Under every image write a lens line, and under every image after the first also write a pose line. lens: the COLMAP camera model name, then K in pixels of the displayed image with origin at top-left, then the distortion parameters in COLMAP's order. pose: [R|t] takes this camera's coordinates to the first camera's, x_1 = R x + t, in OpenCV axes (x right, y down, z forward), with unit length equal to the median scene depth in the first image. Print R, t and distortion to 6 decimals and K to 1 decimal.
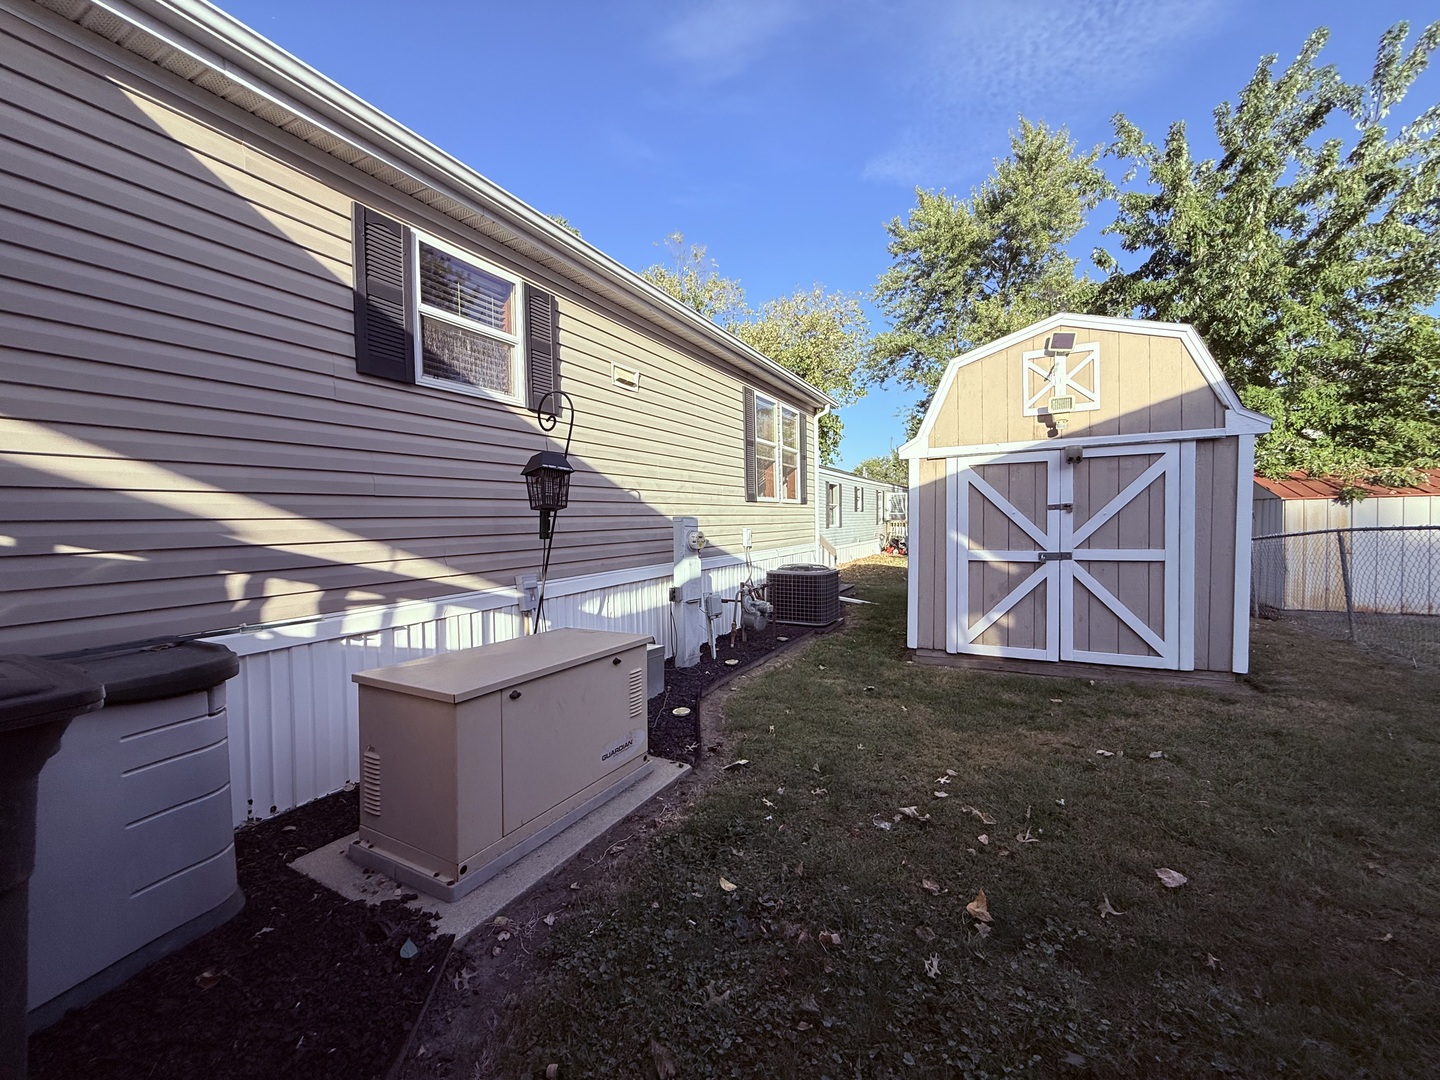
lens RADIAL K [[565.6, 0, 736.1], [0, 565.6, 522.0], [0, 0, 1]] dist [-0.002090, -0.000232]
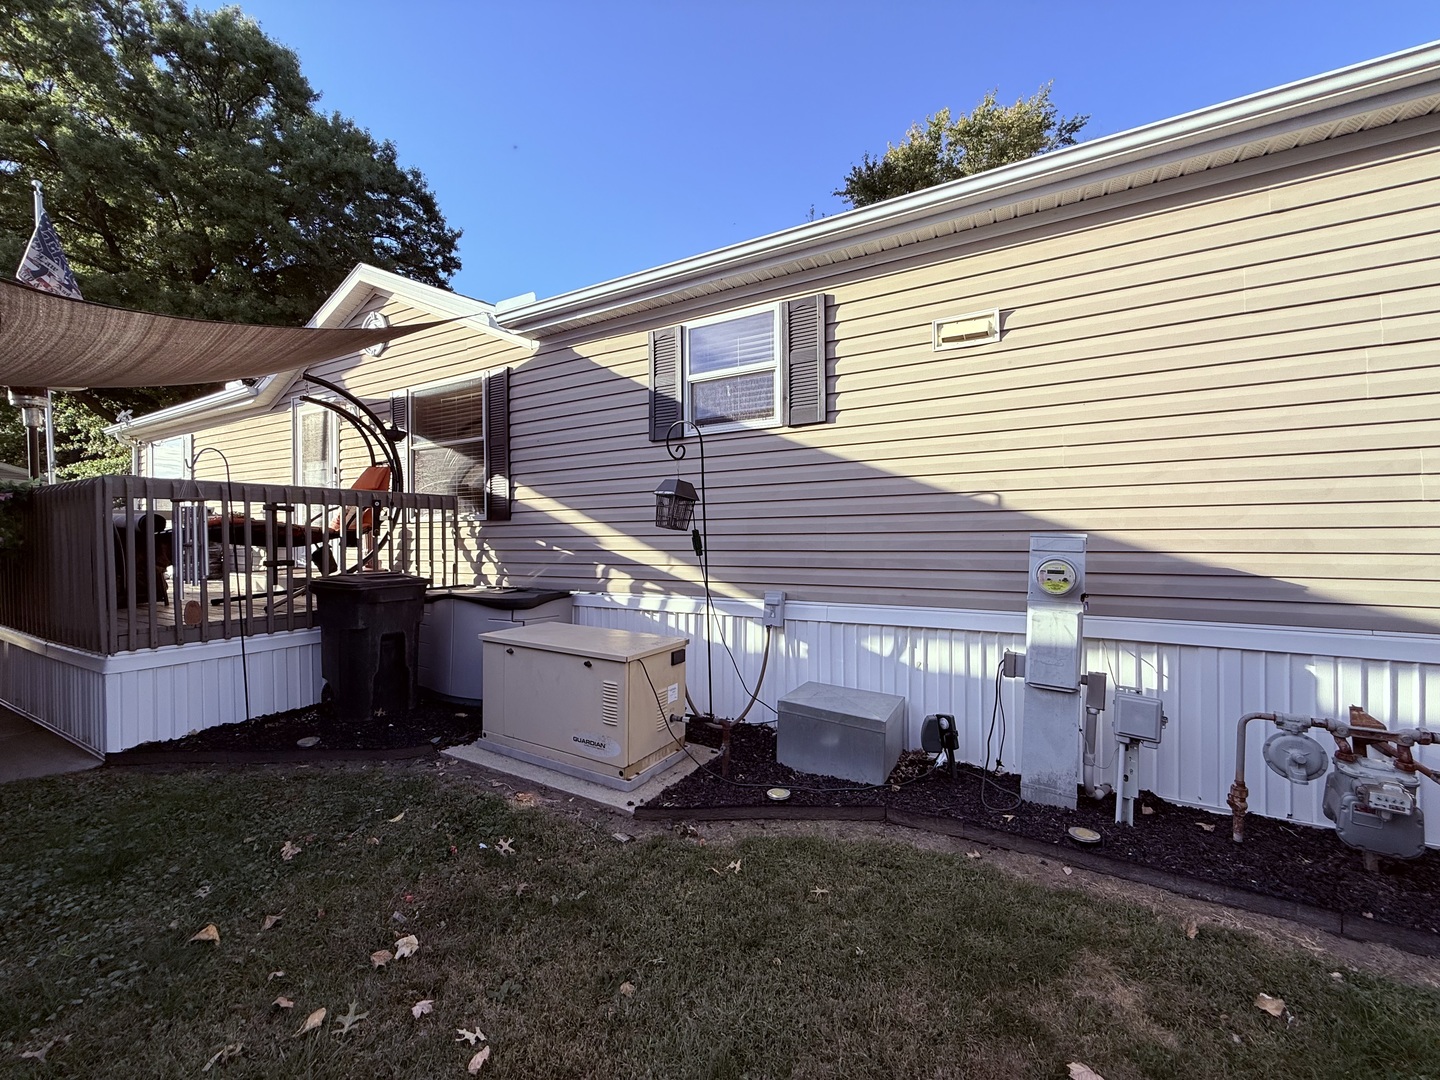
lens RADIAL K [[573.4, 0, 719.2], [0, 573.4, 534.2], [0, 0, 1]] dist [0.001938, 0.000122]
pose [[-0.052248, 0.010592, -0.998578, 0.816568], [-0.000697, 0.999943, 0.010643, -0.025313], [0.998634, 0.001252, -0.052238, 1.163671]]
